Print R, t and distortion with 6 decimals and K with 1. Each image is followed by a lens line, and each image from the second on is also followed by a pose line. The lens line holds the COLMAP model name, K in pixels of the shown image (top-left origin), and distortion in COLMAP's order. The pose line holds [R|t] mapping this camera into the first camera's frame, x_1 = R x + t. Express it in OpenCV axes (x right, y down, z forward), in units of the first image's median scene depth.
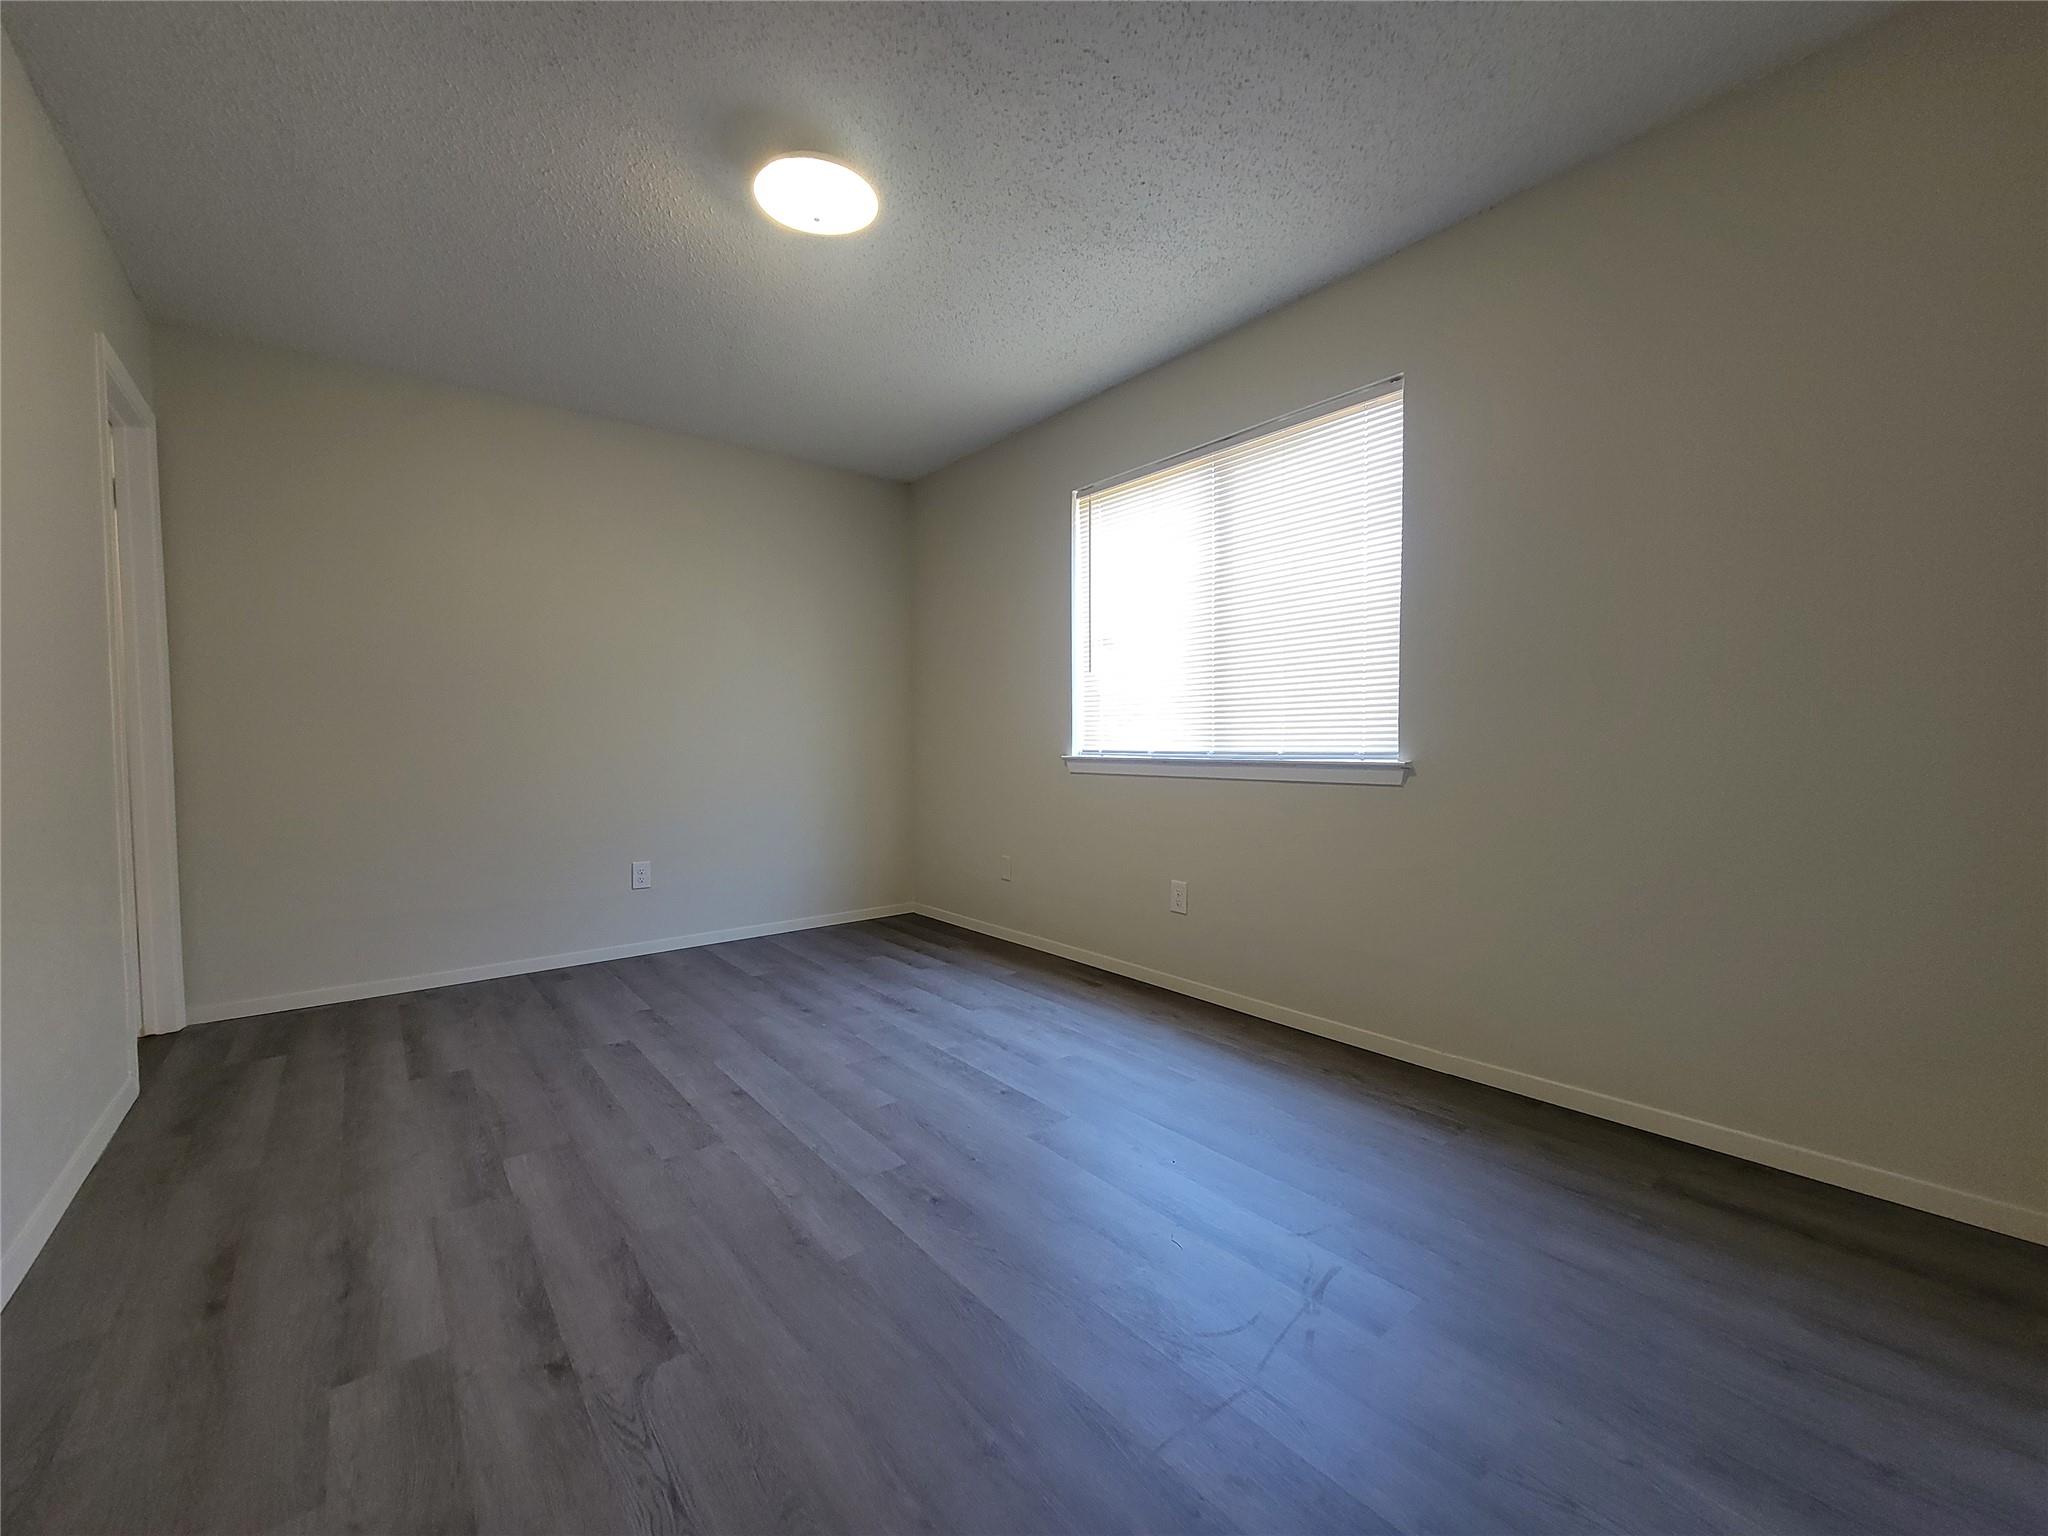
lens RADIAL K [[830.1, 0, 1024.5], [0, 830.1, 770.5], [0, 0, 1]] dist [-0.001306, -0.000142]
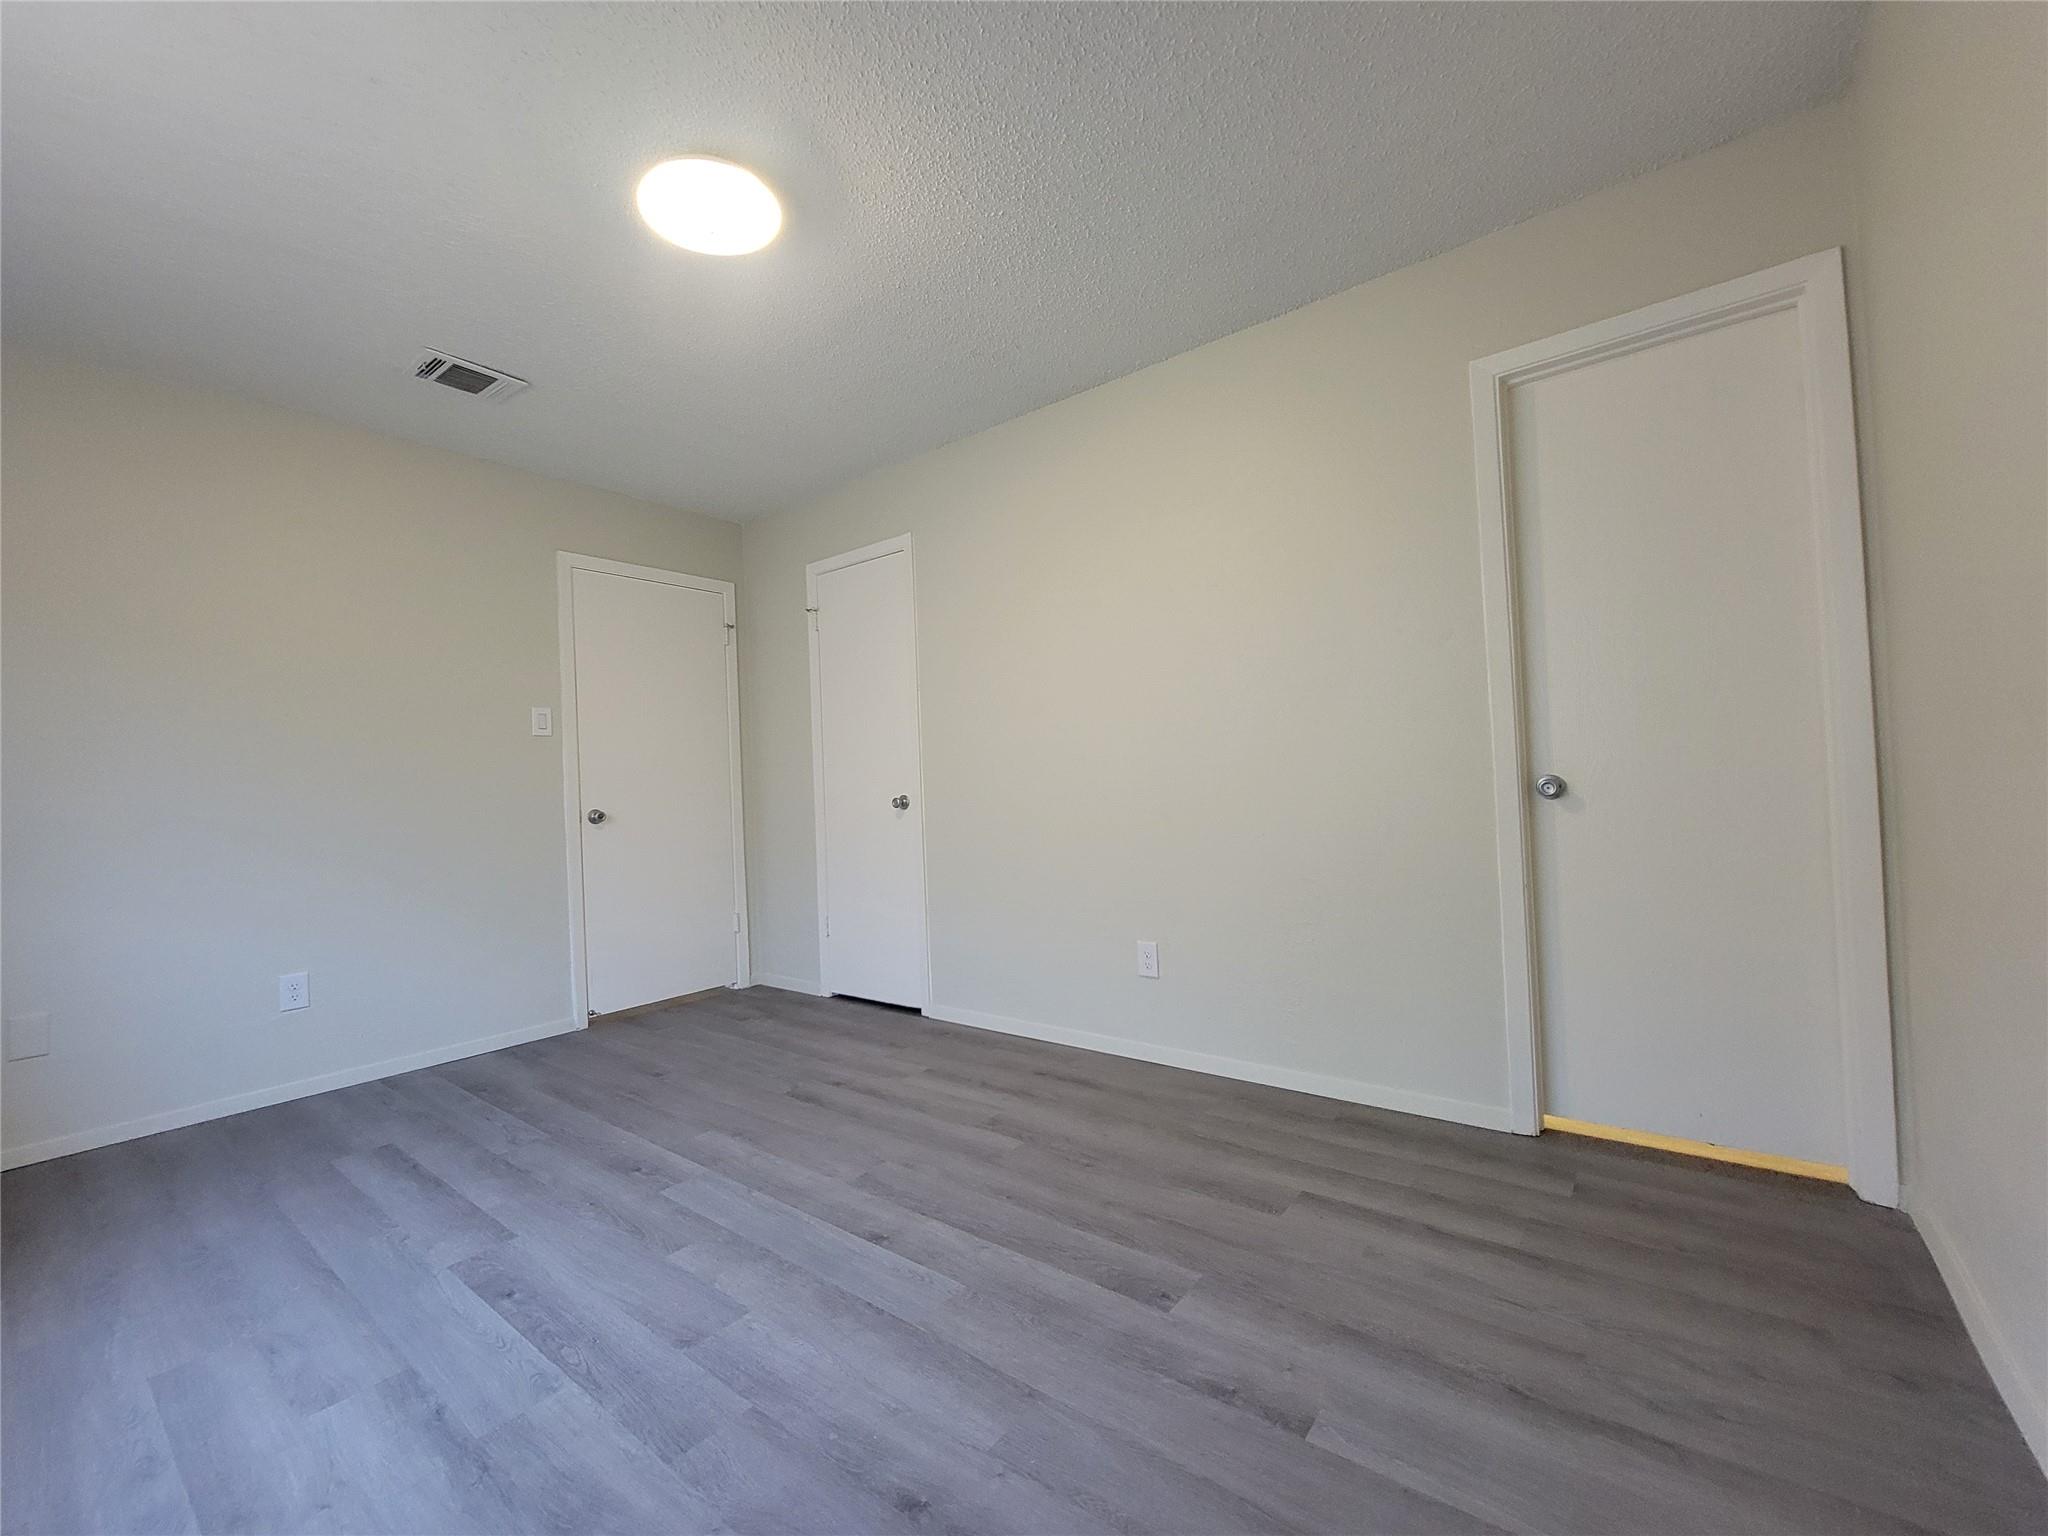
lens RADIAL K [[830.1, 0, 1023.1], [0, 830.1, 766.2], [0, 0, 1]] dist [-0.001306, -0.000142]
pose [[-0.971100, 0.042140, -0.234924, -0.325448], [0.040300, 0.999108, 0.012633, -0.072055], [0.235246, 0.002801, -0.971932, 1.887857]]
